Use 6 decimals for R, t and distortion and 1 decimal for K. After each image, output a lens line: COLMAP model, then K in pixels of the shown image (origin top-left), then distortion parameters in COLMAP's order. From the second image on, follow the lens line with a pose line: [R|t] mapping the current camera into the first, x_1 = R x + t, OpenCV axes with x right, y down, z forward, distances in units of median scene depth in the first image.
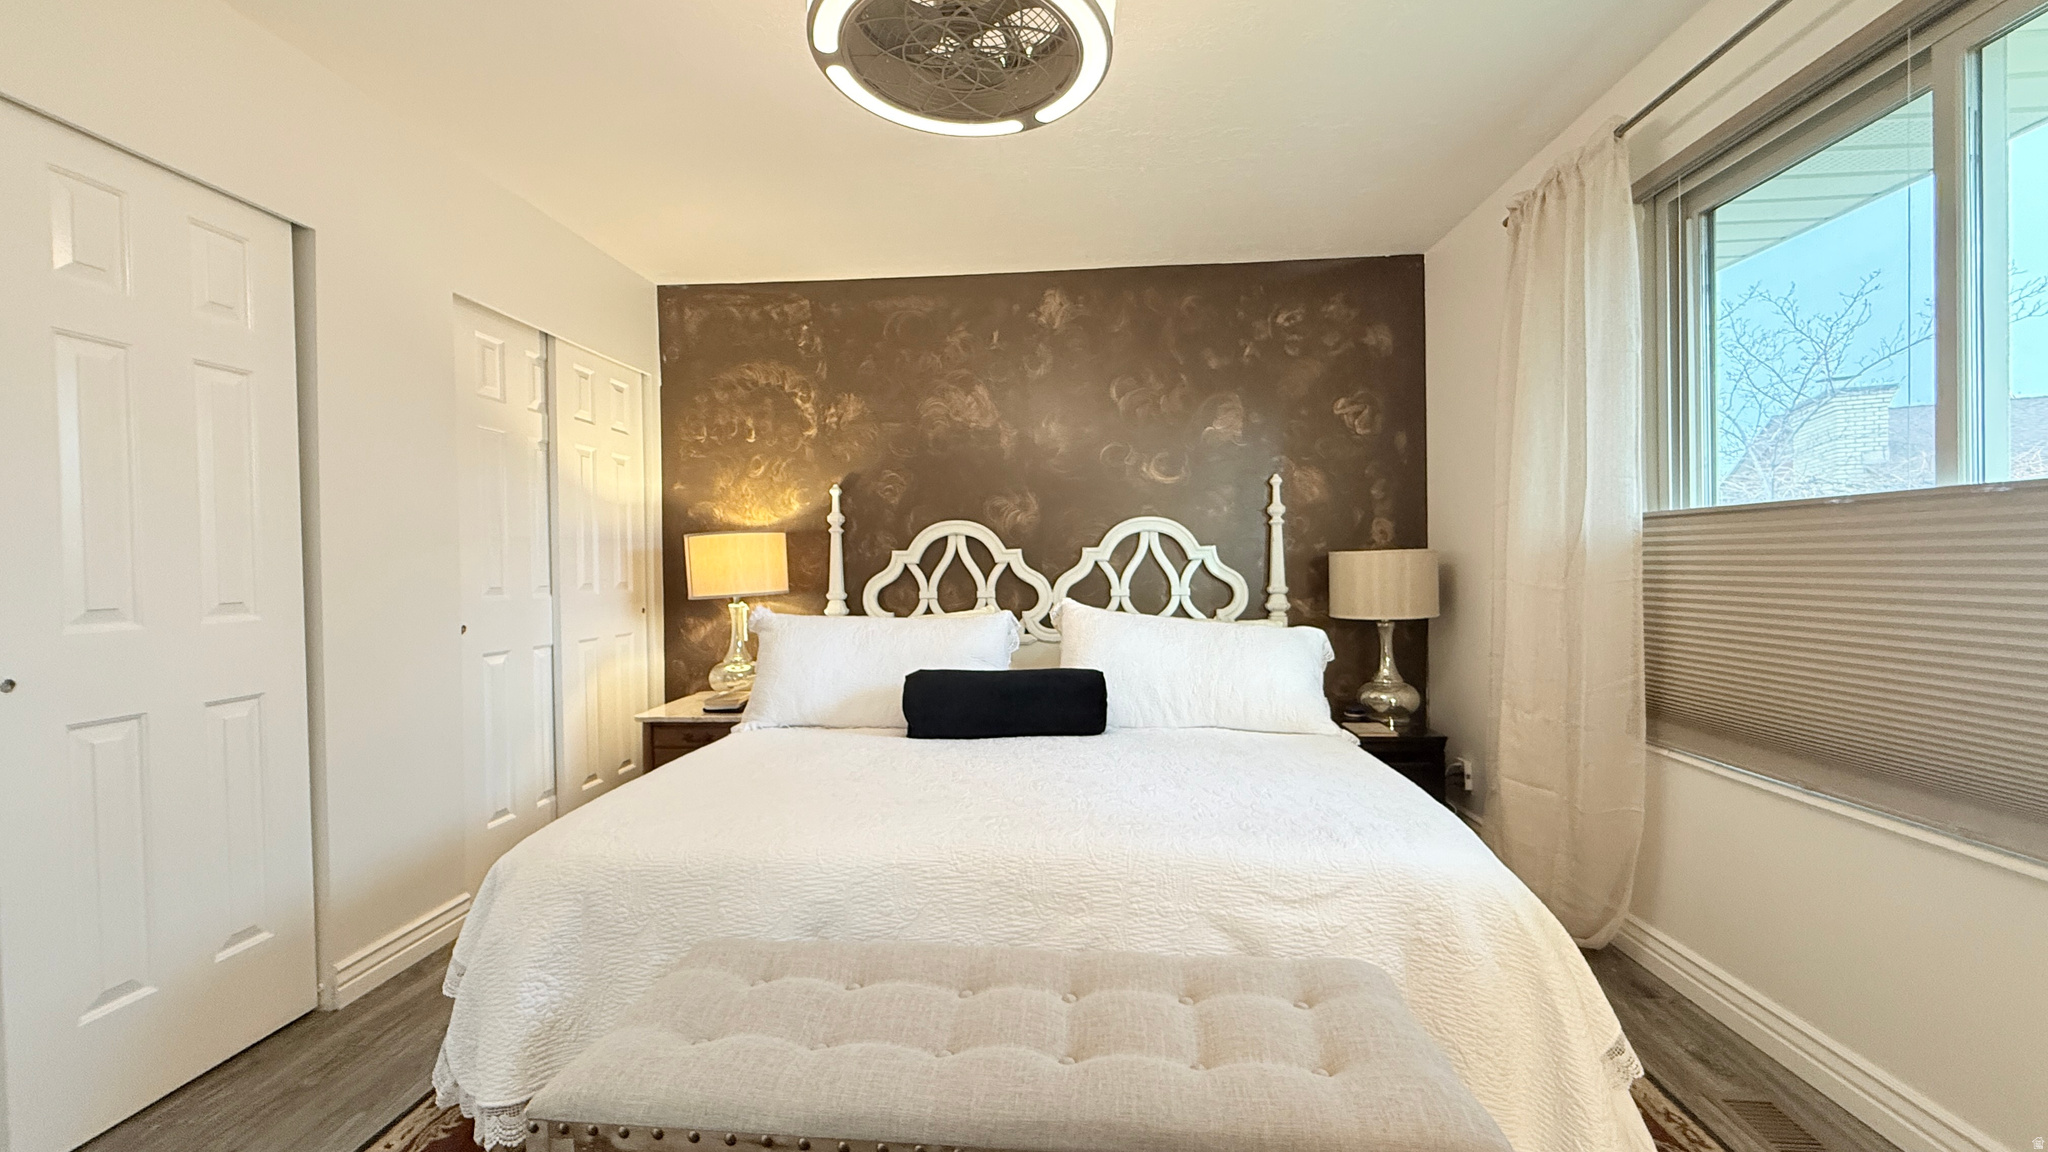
lens RADIAL K [[817.4, 0, 1020.4], [0, 817.4, 574.3], [0, 0, 1]] dist [0.001194, 0.000150]
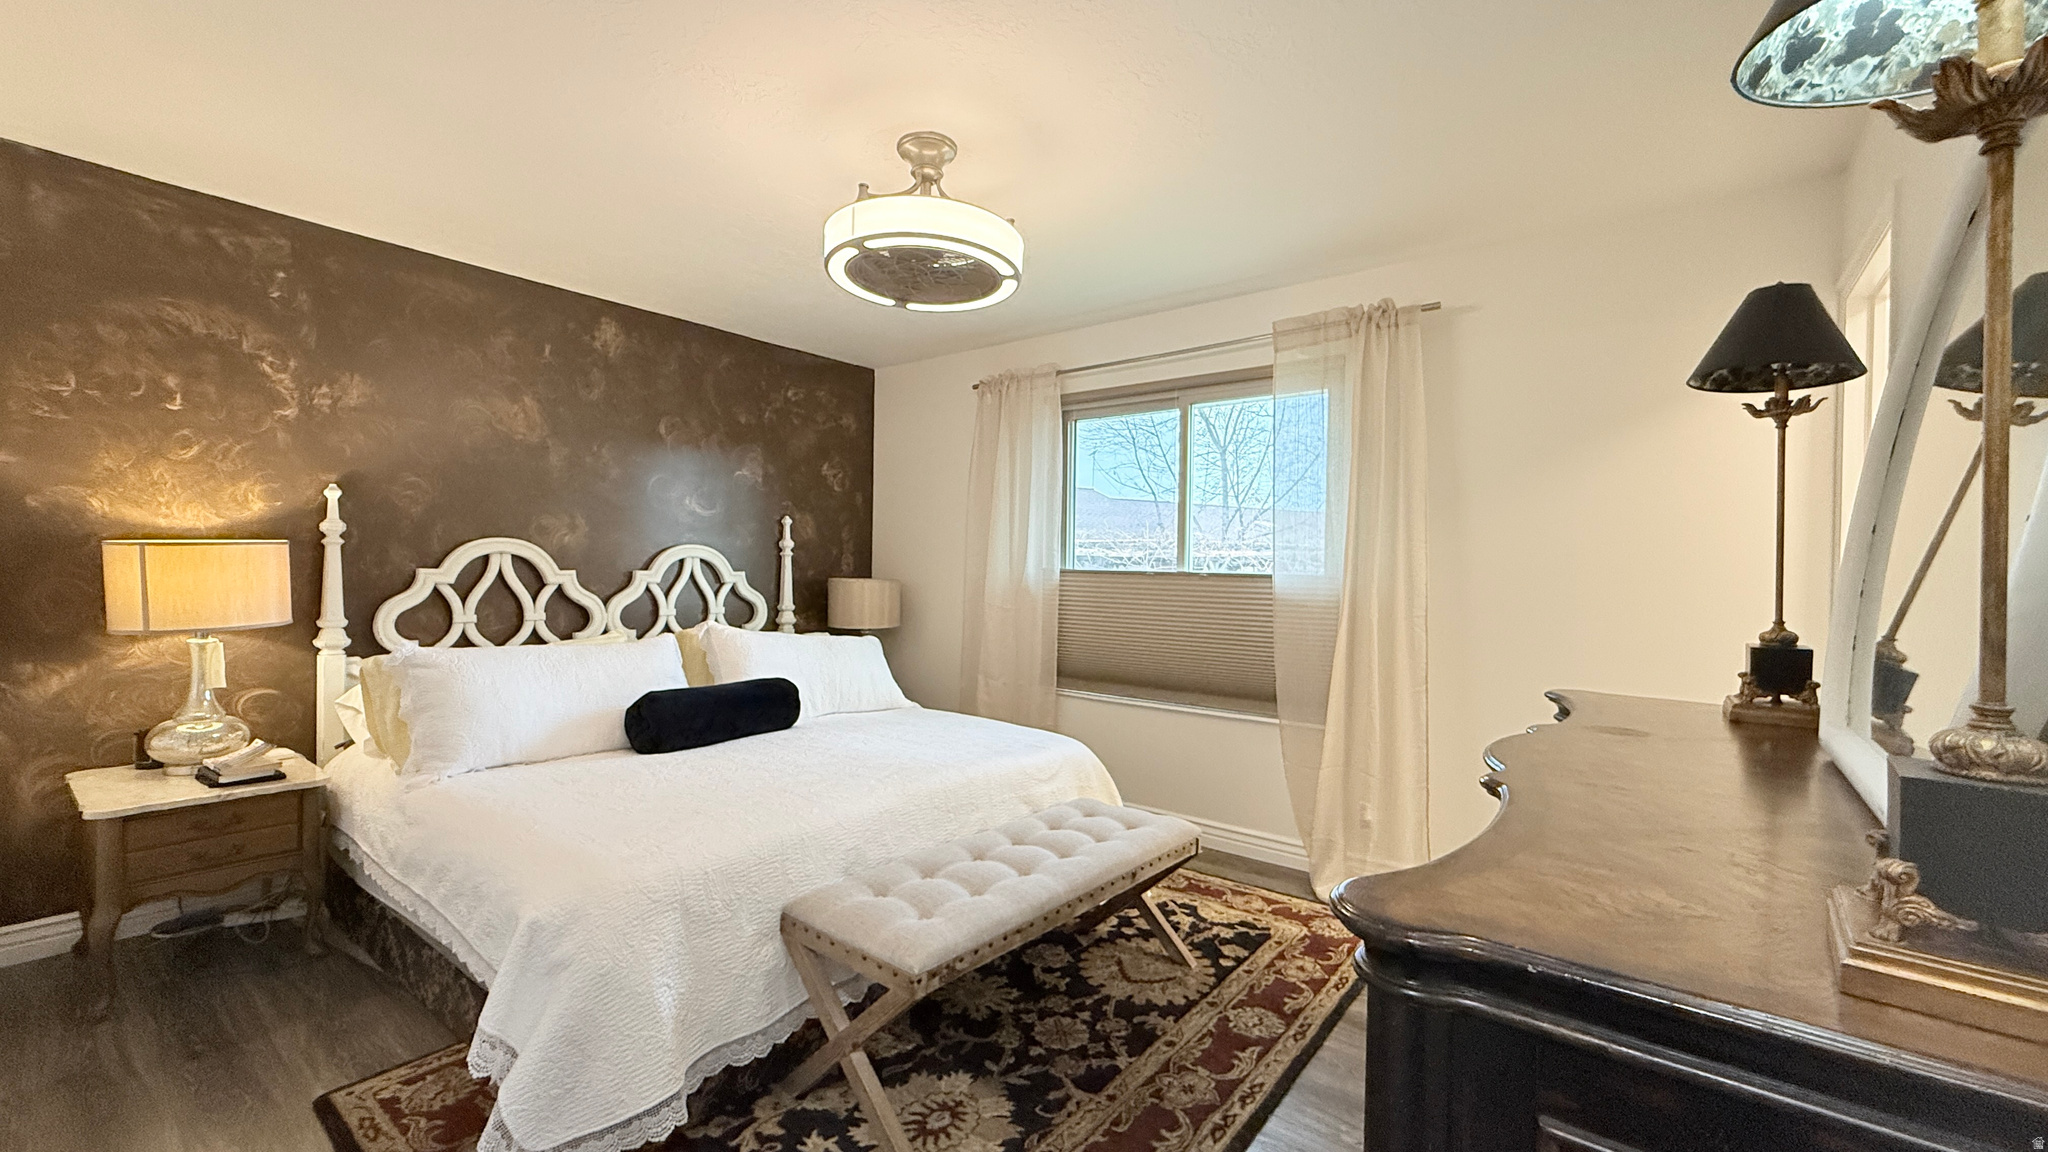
lens RADIAL K [[817.4, 0, 1020.0], [0, 817.4, 574.5], [0, 0, 1]] dist [0.001194, 0.000150]
pose [[0.562762, 0.018652, 0.826409, -0.513745], [-0.017006, 0.999795, -0.010985, -0.024046], [-0.826444, -0.007872, 0.562963, -0.008836]]
